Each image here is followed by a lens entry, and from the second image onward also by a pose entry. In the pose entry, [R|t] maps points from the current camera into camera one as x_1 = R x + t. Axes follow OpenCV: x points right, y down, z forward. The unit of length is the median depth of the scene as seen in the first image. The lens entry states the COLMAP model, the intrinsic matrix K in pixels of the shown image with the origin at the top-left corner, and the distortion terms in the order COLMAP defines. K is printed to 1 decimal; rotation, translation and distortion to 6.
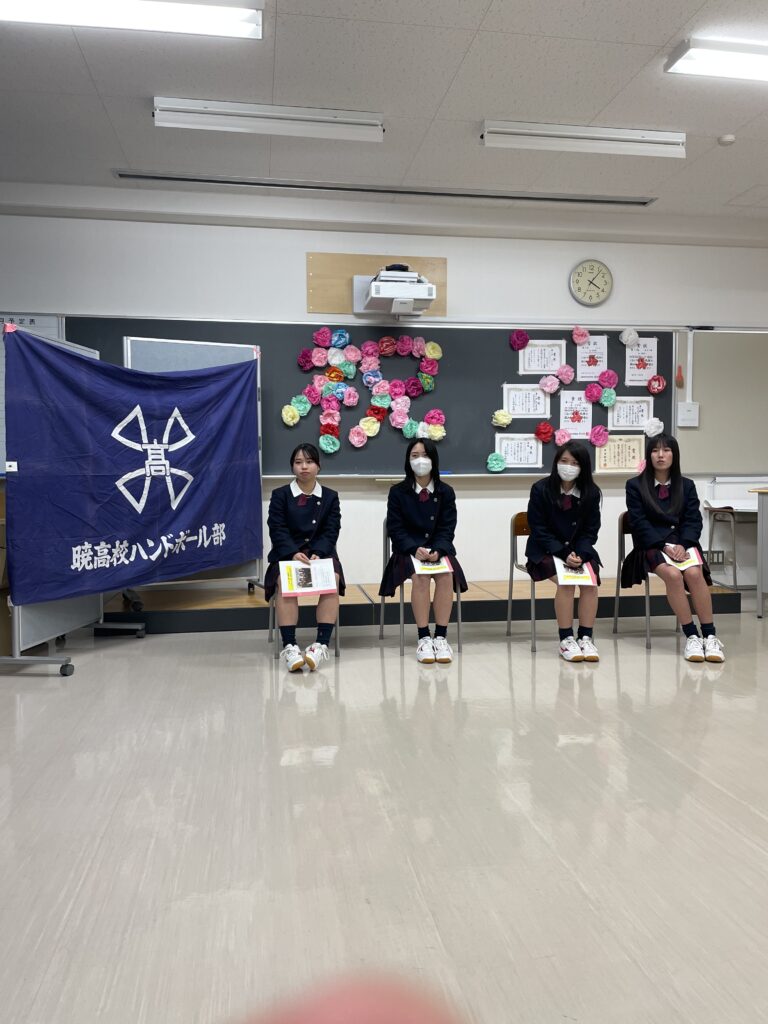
lens RADIAL K [[769.3, 0, 373.5], [0, 769.3, 511.5], [0, 0, 1]] dist [0.058906, -0.110156]
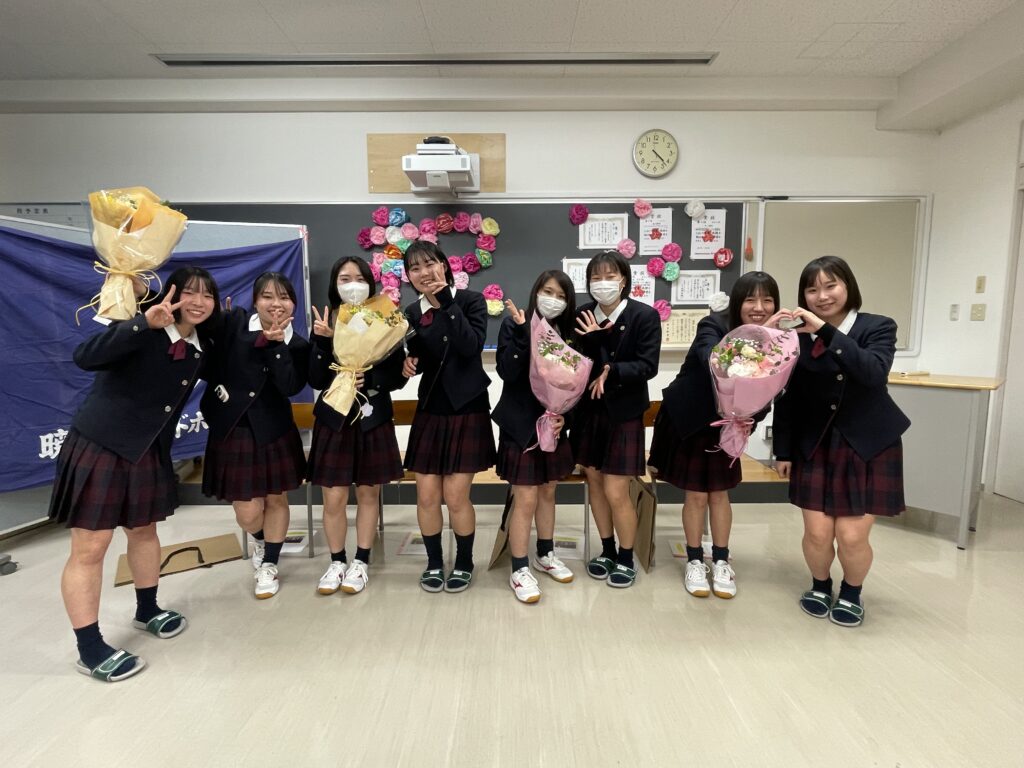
lens RADIAL K [[516.8, 0, 513.2], [0, 516.8, 383.6], [0, 0, 1]] dist [-0.010662, 0.000420]
pose [[0.989163, 0.019133, -0.145570, 0.211226], [-0.009120, 0.997565, 0.069148, -0.049842], [0.146539, -0.067071, 0.986928, 0.321258]]
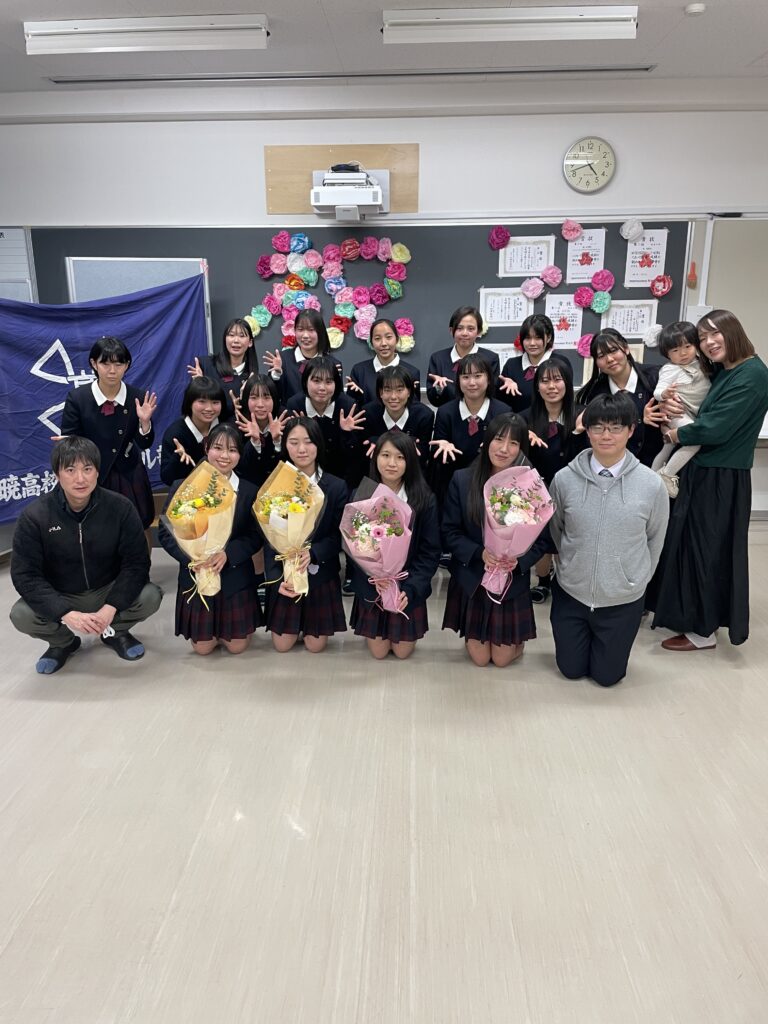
lens RADIAL K [[769.3, 0, 373.5], [0, 769.3, 511.5], [0, 0, 1]] dist [0.058906, -0.110156]
pose [[0.978684, 0.054329, -0.198058, 0.247101], [-0.009054, 0.974852, 0.222669, -0.113332], [0.205174, -0.216129, 0.954564, 0.041796]]
